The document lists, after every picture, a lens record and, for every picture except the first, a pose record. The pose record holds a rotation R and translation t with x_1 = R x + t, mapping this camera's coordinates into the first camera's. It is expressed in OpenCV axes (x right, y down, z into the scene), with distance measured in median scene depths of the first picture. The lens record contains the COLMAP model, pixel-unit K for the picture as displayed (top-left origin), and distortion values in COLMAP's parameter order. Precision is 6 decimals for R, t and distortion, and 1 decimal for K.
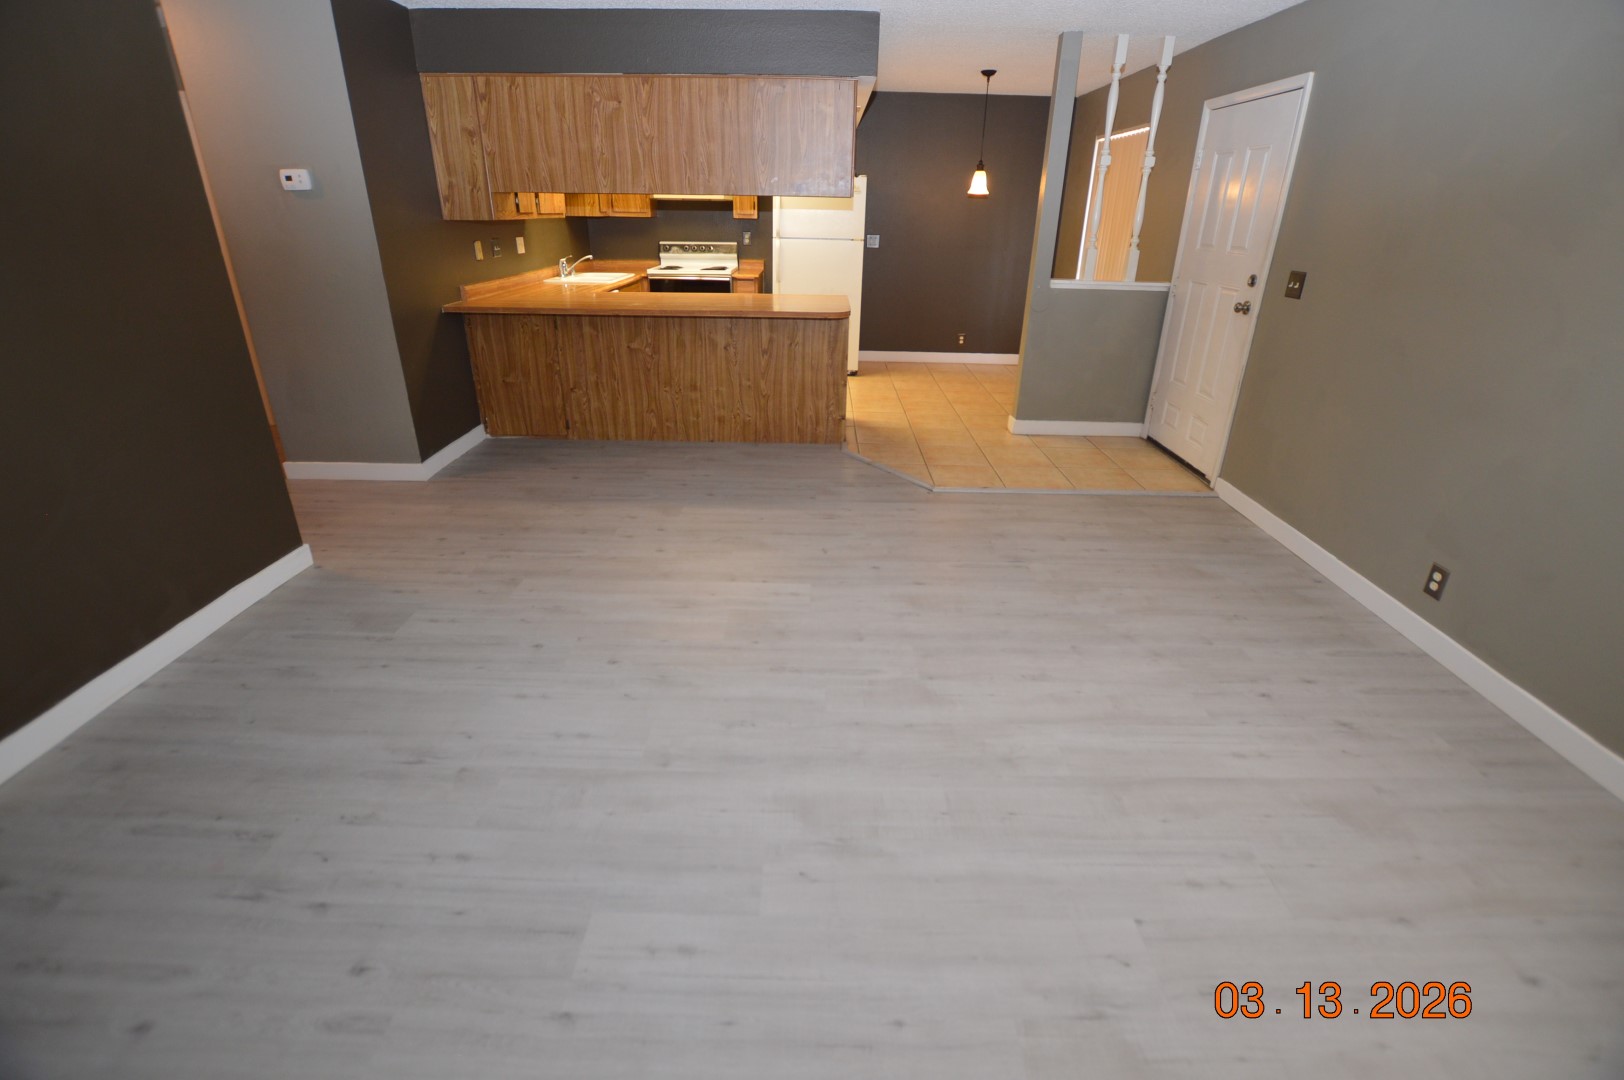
lens RADIAL K [[753.2, 0, 812.0], [0, 753.2, 540.0], [0, 0, 1]] dist [-0.002938, -0.000450]
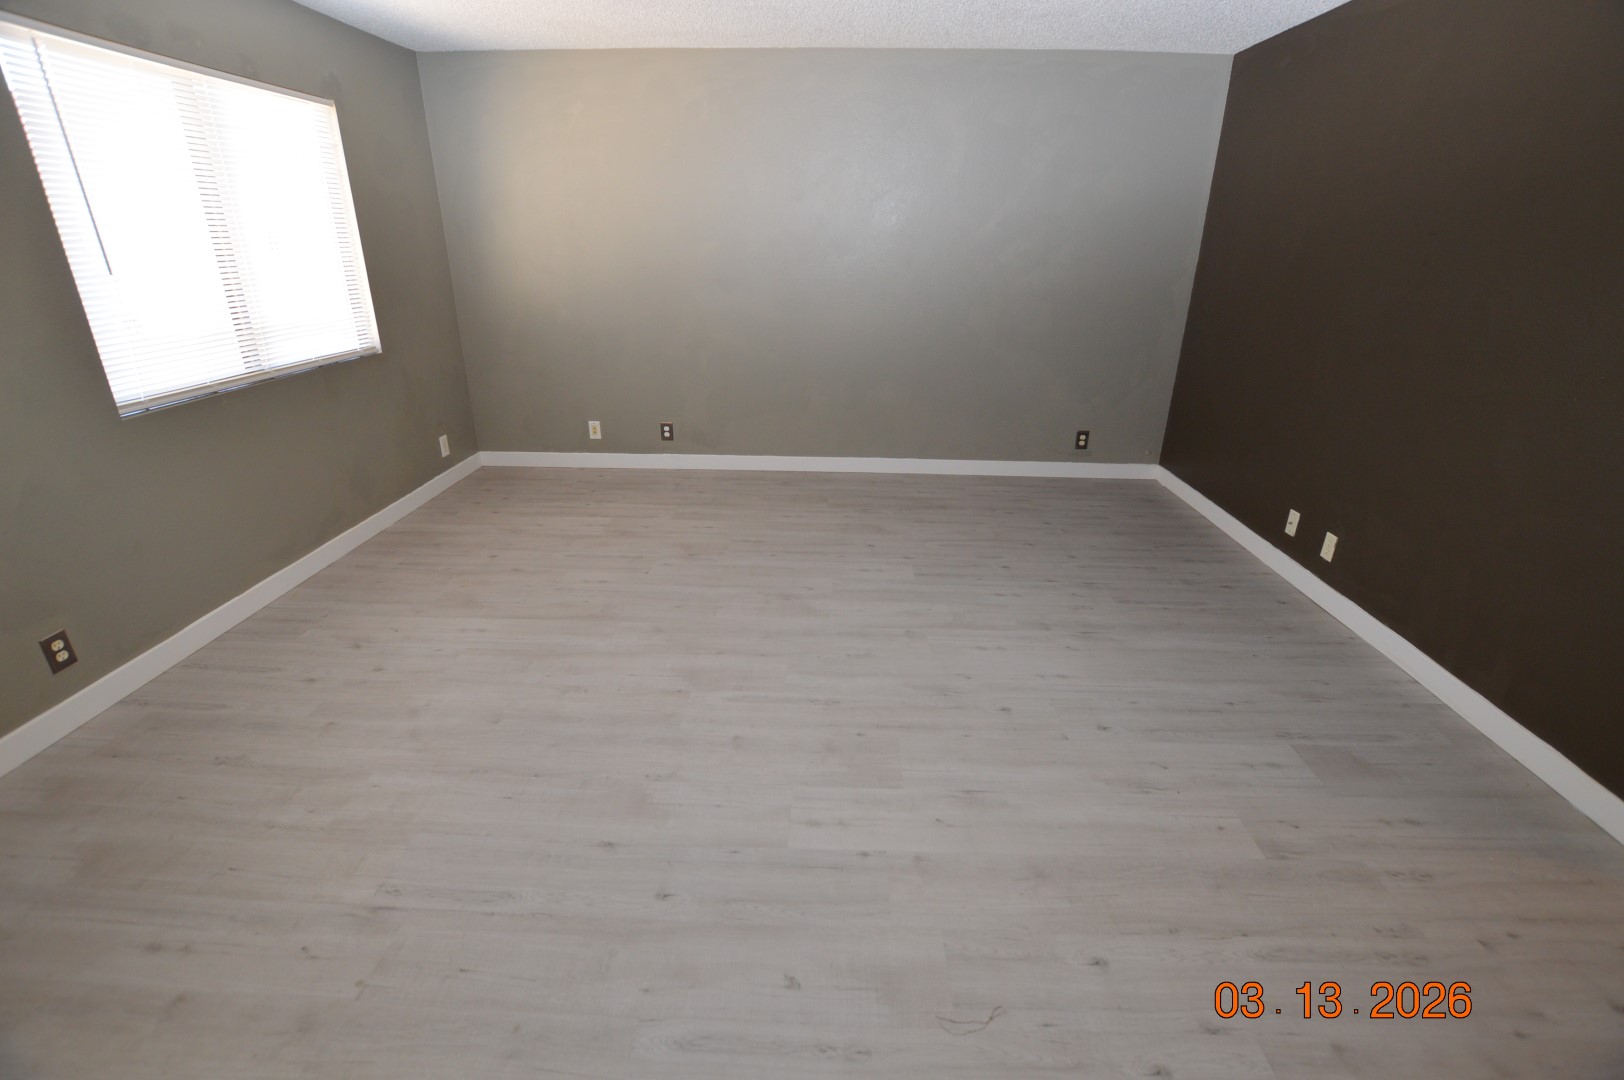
lens RADIAL K [[779.6, 0, 812.0], [0, 779.6, 540.0], [0, 0, 1]] dist [-0.000432, -0.000547]
pose [[-0.999417, -0.030618, 0.015092, -0.029451], [-0.010620, 0.699074, 0.714971, -0.717285], [-0.032442, 0.714394, -0.698991, 1.602785]]
